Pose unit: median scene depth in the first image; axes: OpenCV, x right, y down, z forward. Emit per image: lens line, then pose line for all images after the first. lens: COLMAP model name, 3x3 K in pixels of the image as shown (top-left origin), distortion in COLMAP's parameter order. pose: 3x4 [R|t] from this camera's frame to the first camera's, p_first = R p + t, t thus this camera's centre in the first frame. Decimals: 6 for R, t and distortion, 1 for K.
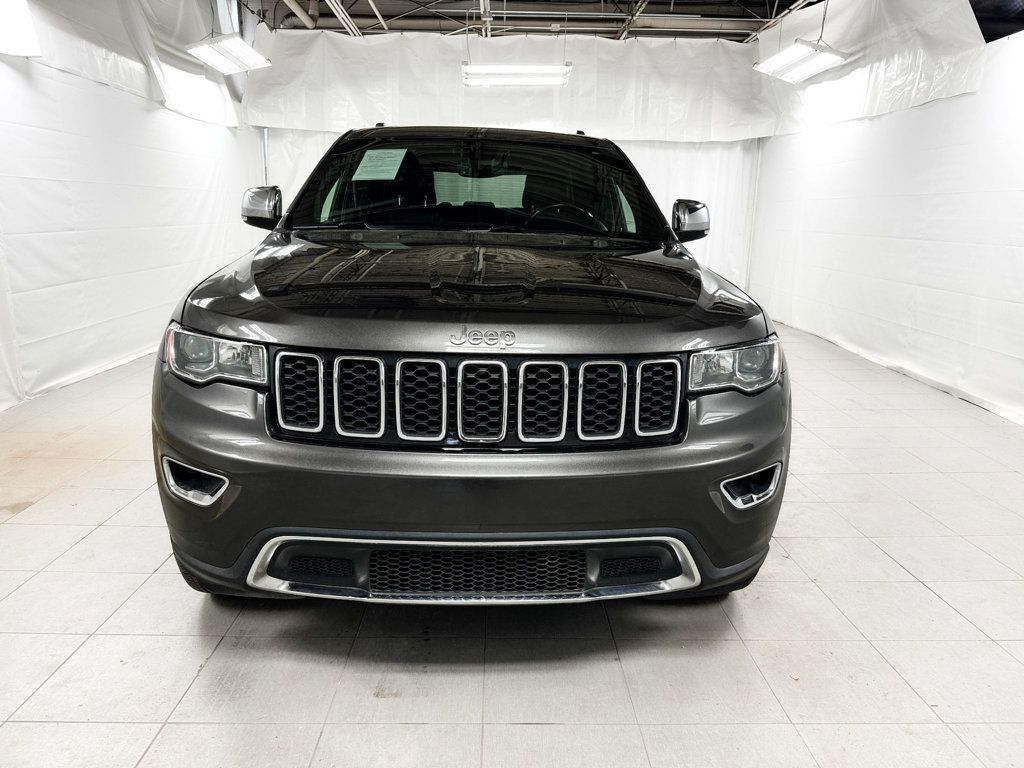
lens RADIAL K [[726.0, 0, 512.3], [0, 726.0, 381.9], [0, 0, 1]] dist [0.026316, -0.029145]
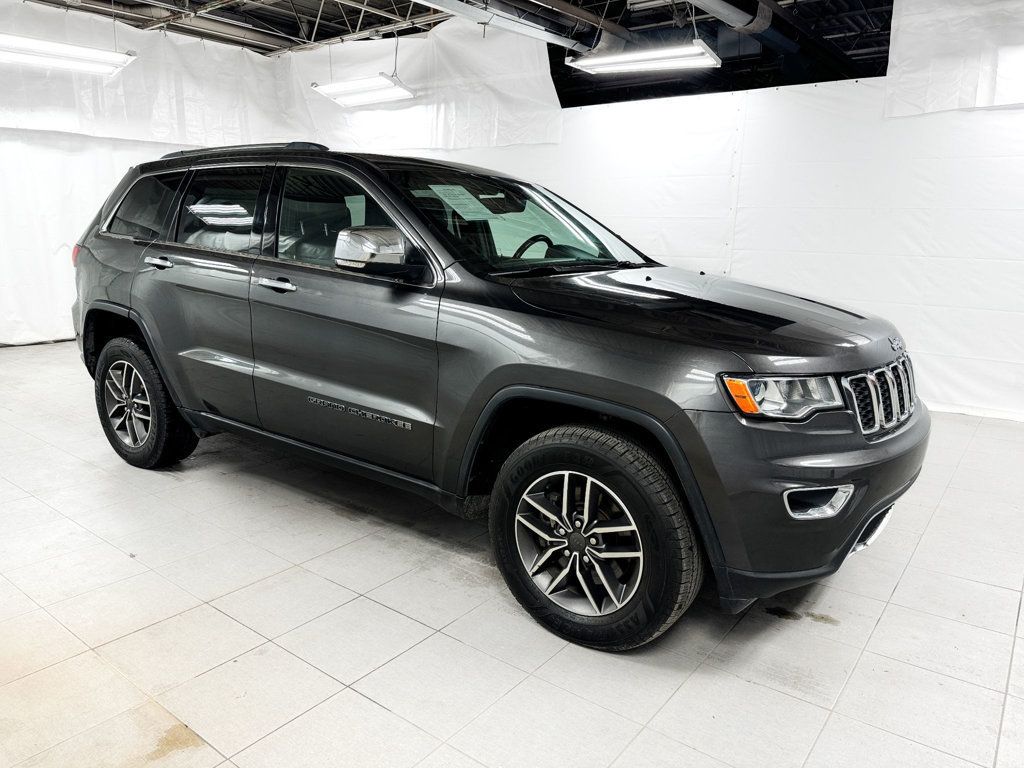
lens RADIAL K [[726.0, 0, 516.0], [0, 726.0, 384.8], [0, 0, 1]] dist [0.026316, -0.029145]
pose [[0.623107, -0.178637, 0.761463, -0.320421], [0.171409, 0.981090, 0.089896, -0.048273], [-0.763123, 0.074507, 0.641944, 0.118847]]
